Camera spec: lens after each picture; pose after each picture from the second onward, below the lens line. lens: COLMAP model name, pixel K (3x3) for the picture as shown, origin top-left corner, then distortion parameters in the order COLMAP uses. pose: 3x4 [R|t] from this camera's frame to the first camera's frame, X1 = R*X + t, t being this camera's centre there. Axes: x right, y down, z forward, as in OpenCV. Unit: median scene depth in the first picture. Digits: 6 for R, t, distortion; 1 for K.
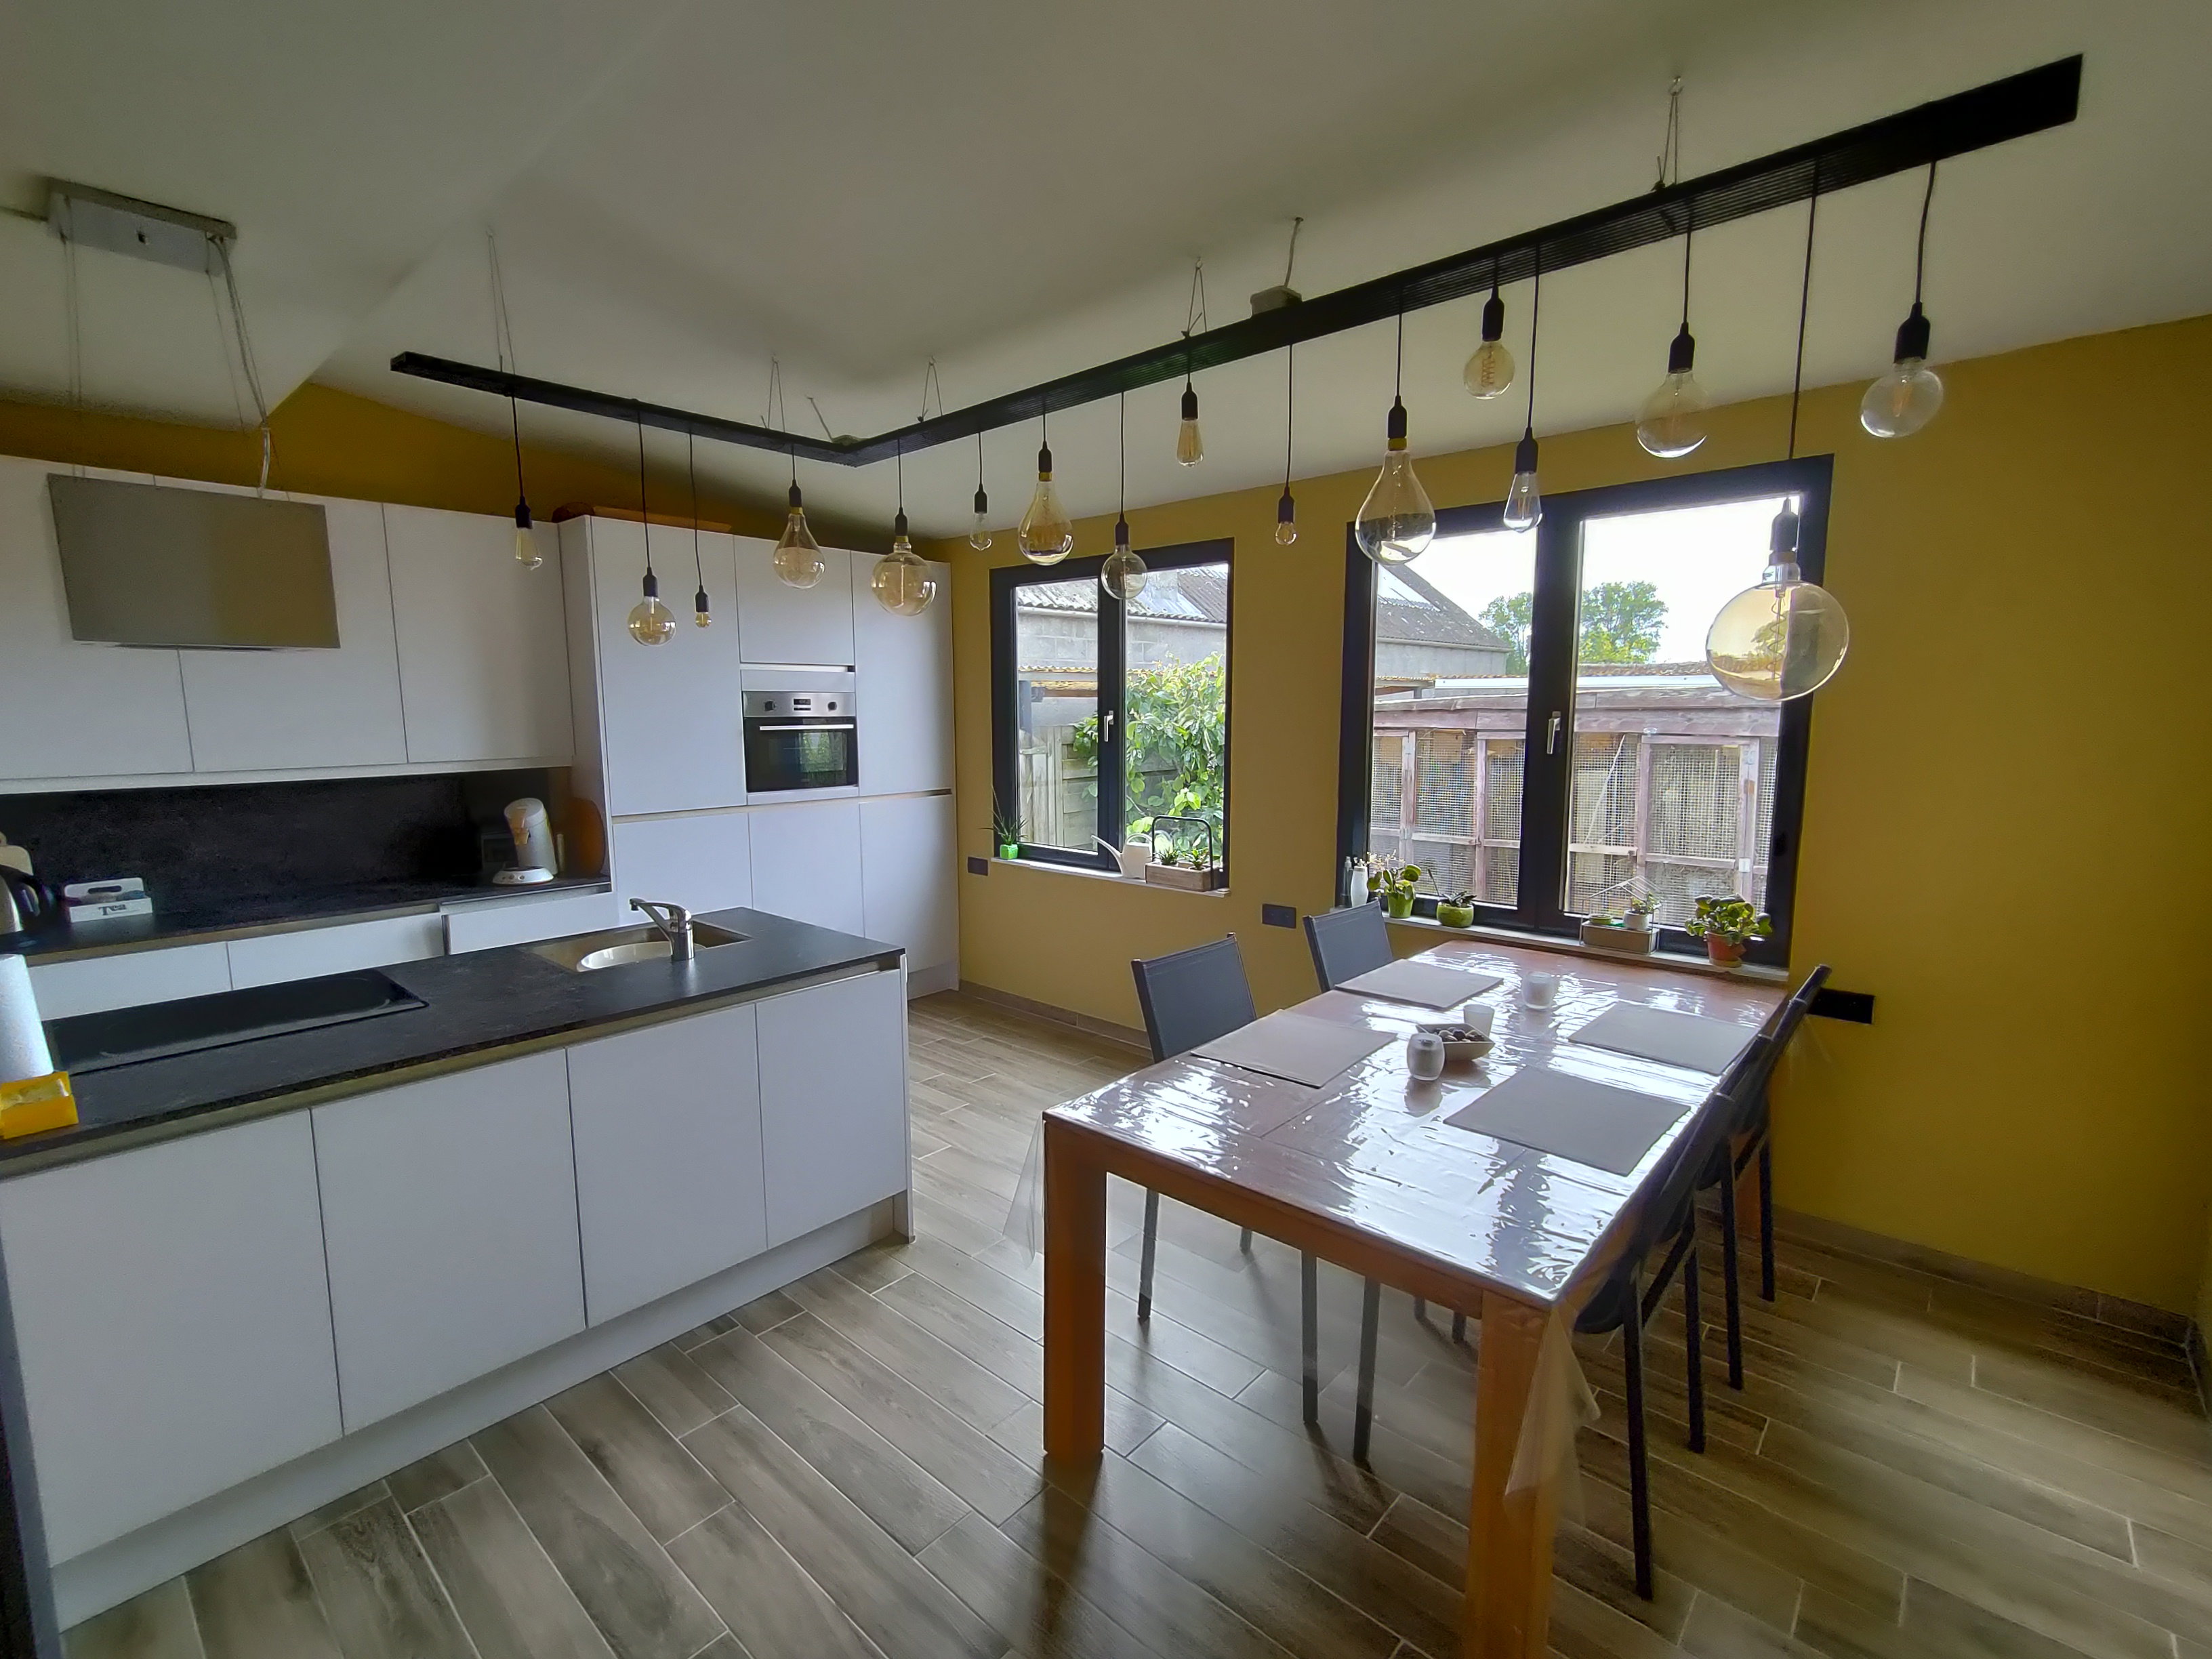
lens RADIAL K [[1001.5, 0, 1104.3], [0, 1001.5, 838.0], [0, 0, 1]] dist [0.002492, 0.003330]
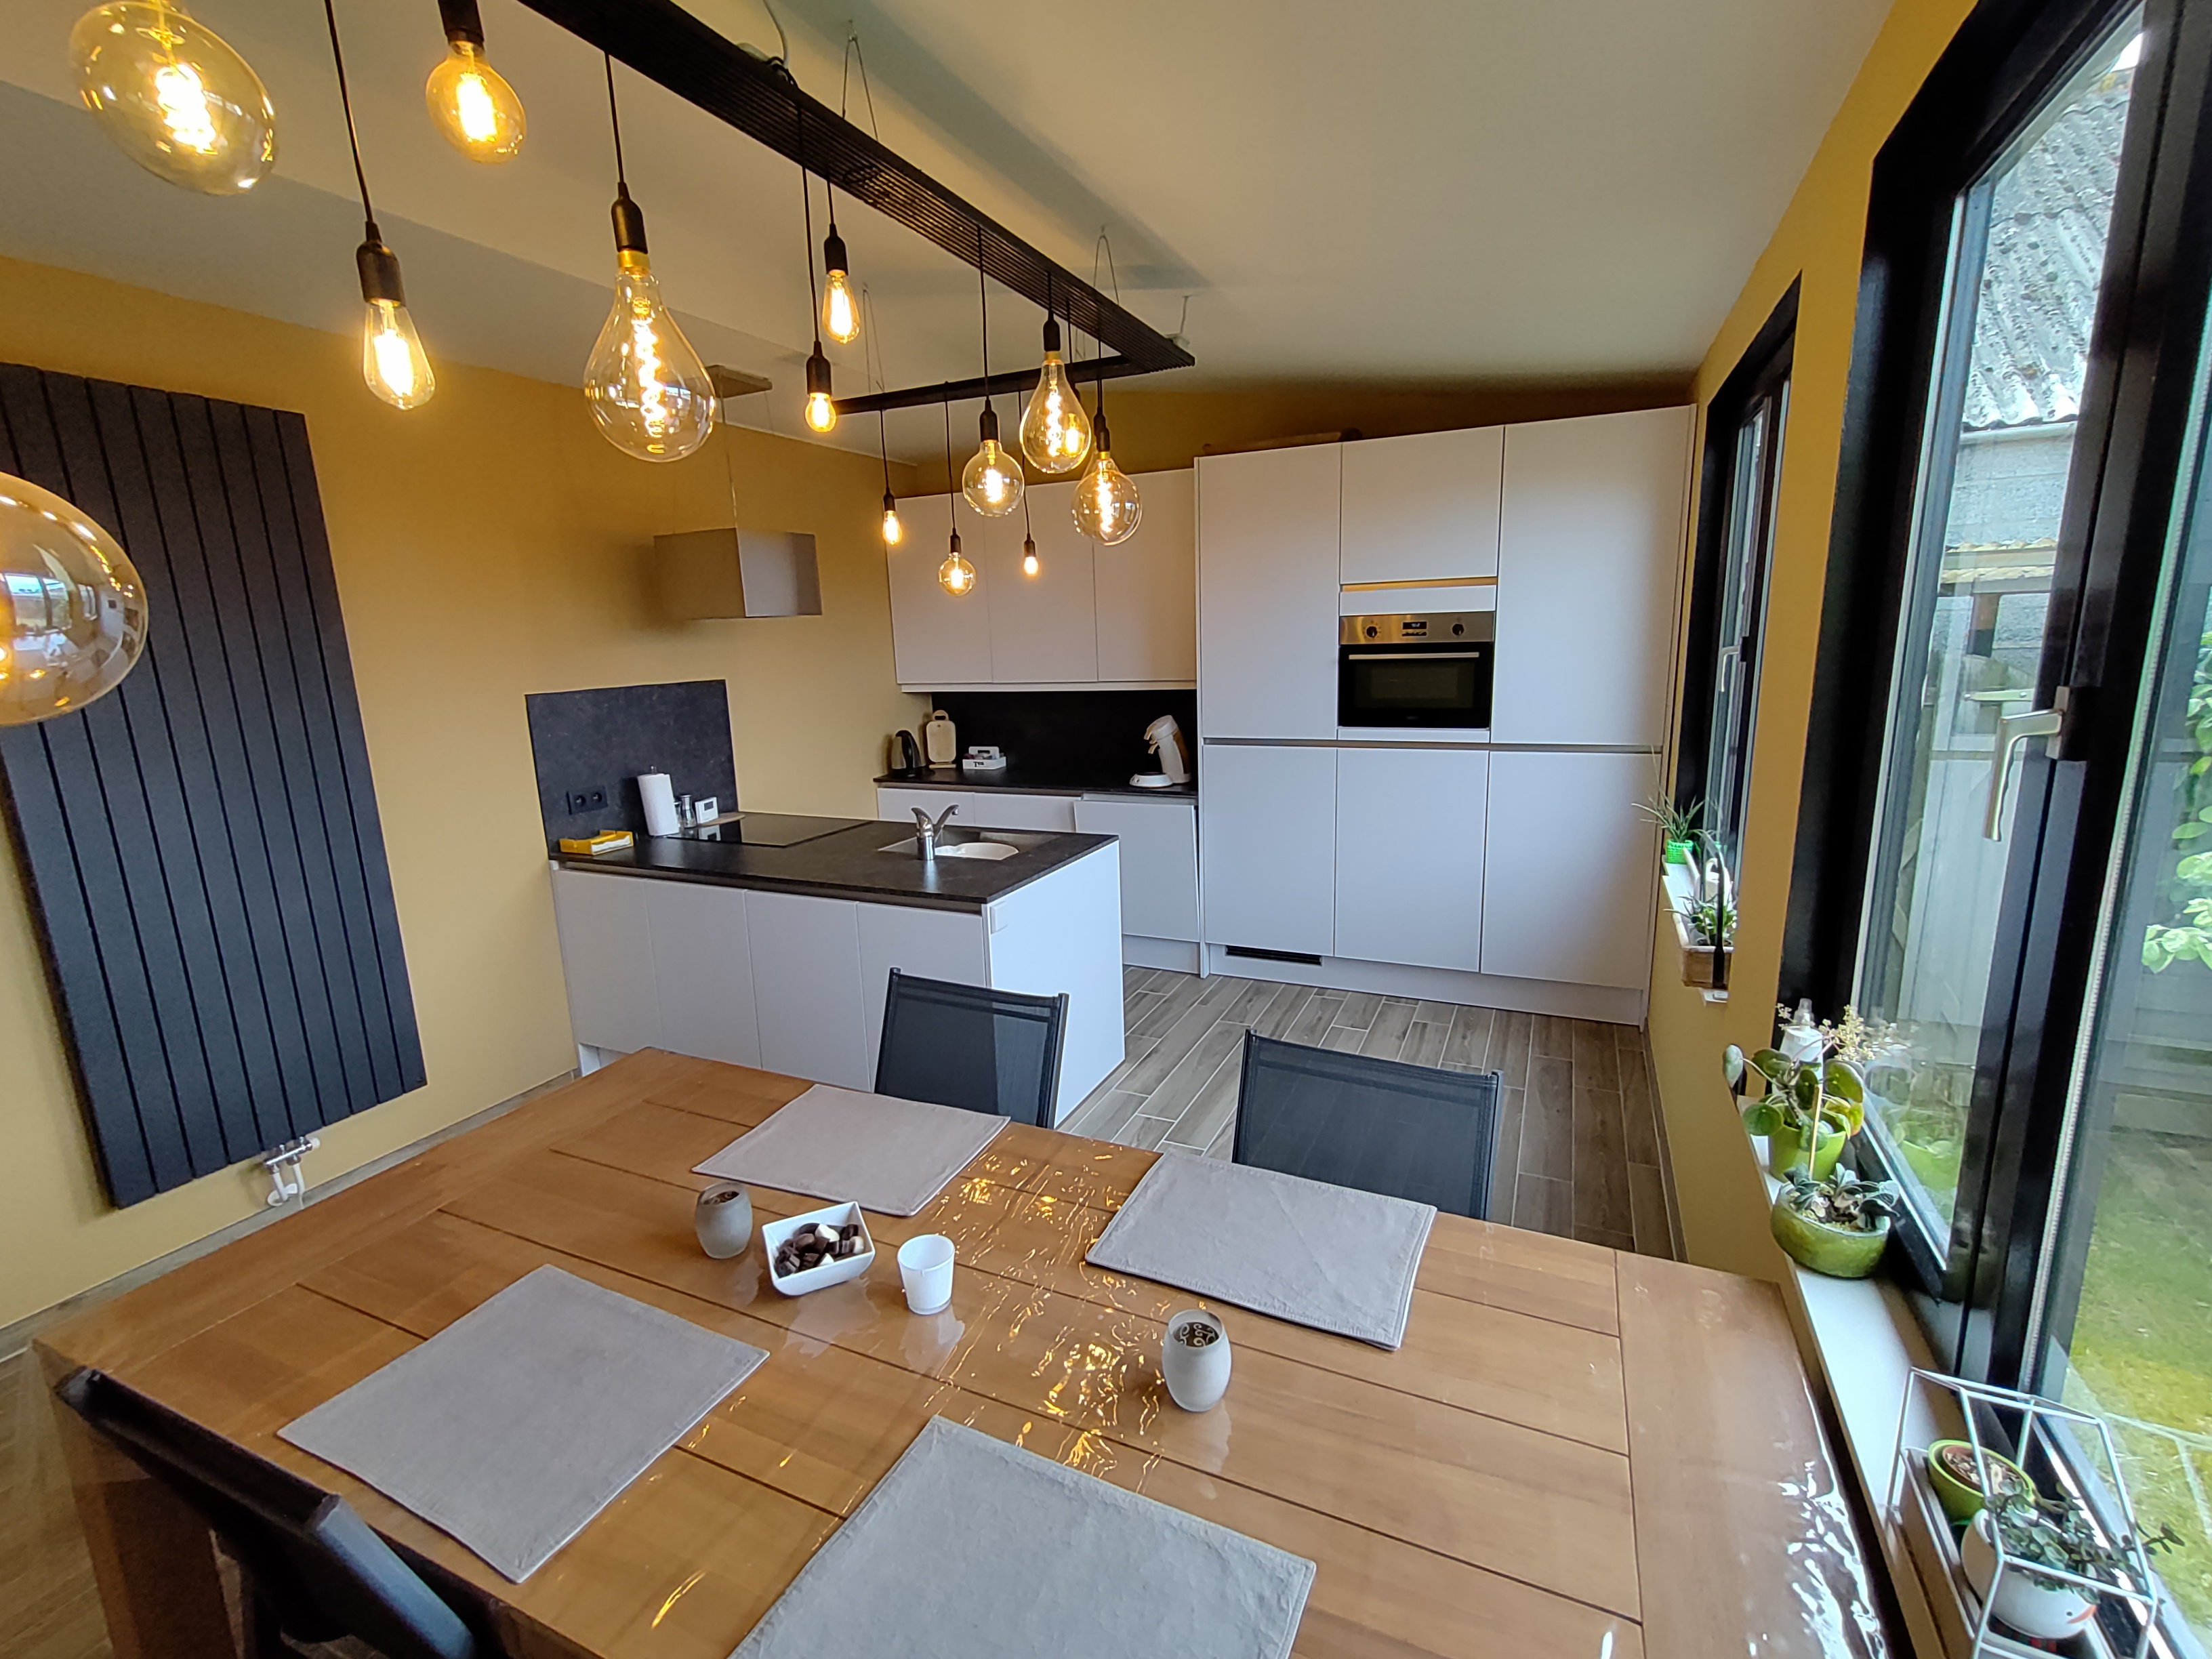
lens RADIAL K [[1001.5, 0, 1098.3], [0, 1001.5, 834.2], [0, 0, 1]] dist [0.002492, 0.003330]
pose [[0.290787, 0.187466, -0.938243, 0.780857], [-0.095869, 0.981391, 0.166374, -0.133797], [0.951973, 0.041569, 0.303348, 0.850167]]
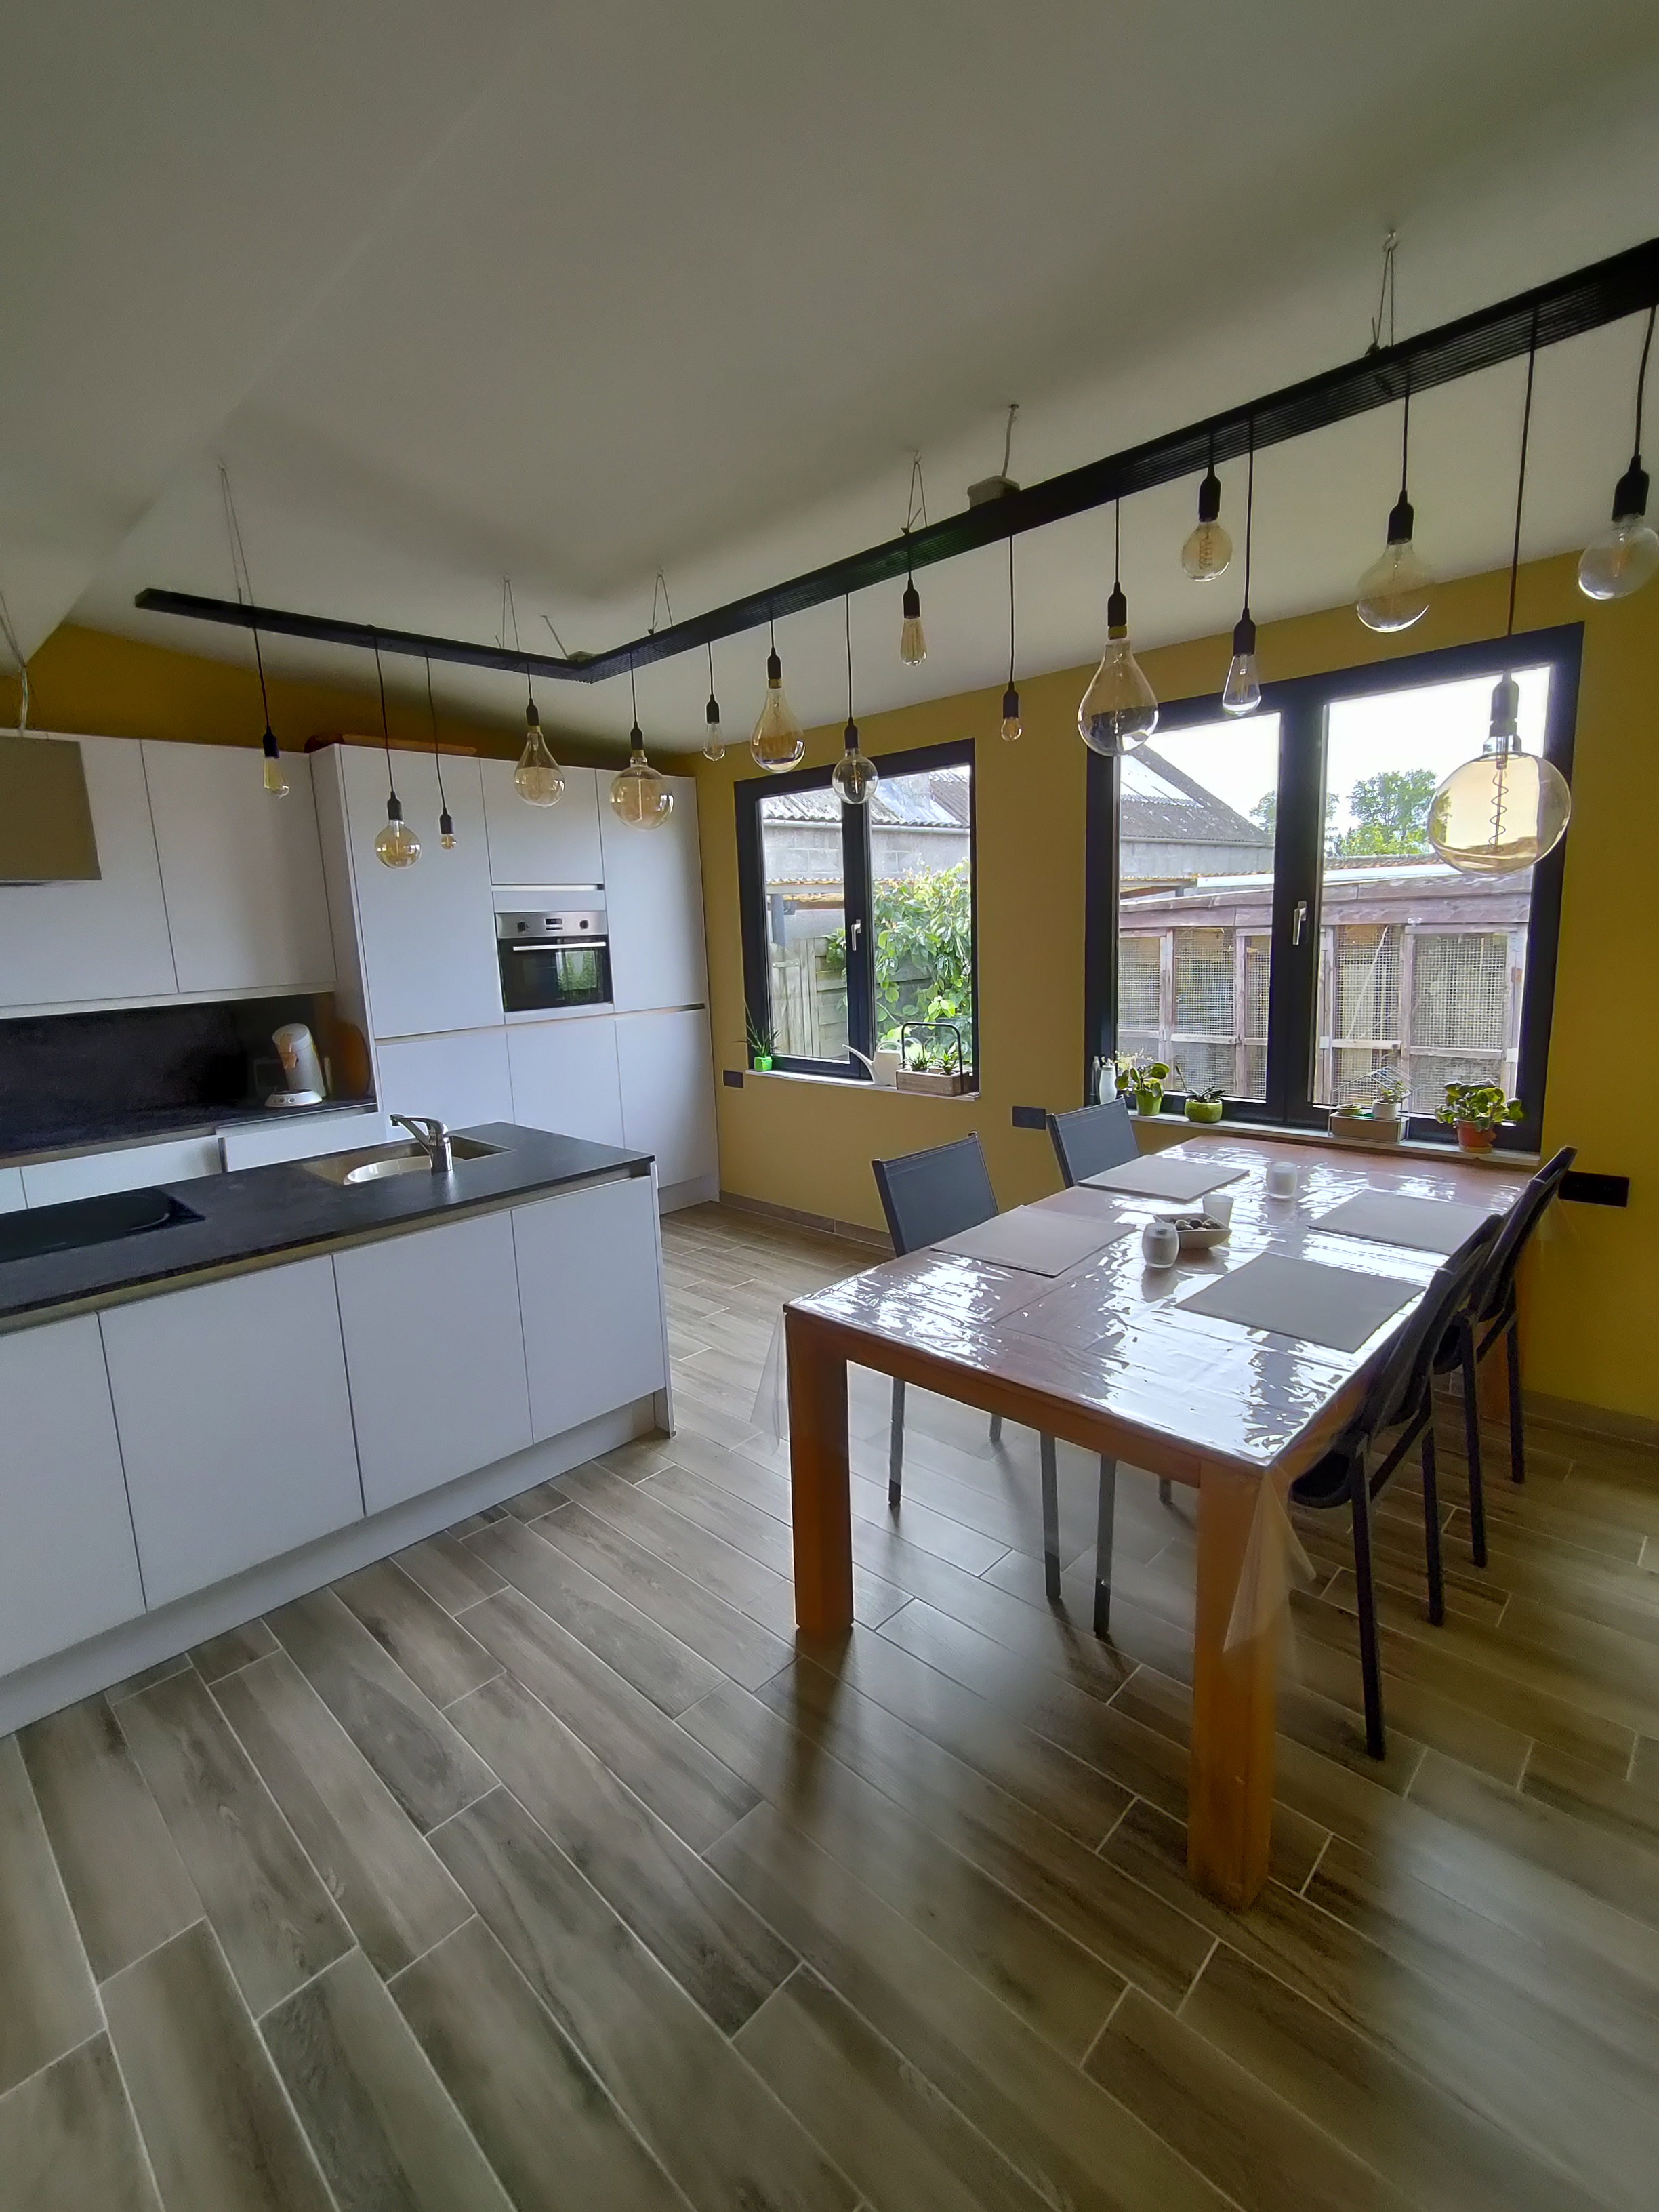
lens RADIAL K [[1001.5, 0, 830.4], [0, 1001.5, 1094.0], [0, 0, 1]] dist [0.002492, 0.003330]
pose [[0.998625, -0.028377, -0.044083, 0.031520], [0.030118, 0.998771, 0.039355, 0.013277], [0.042912, -0.040629, 0.998252, -0.018681]]
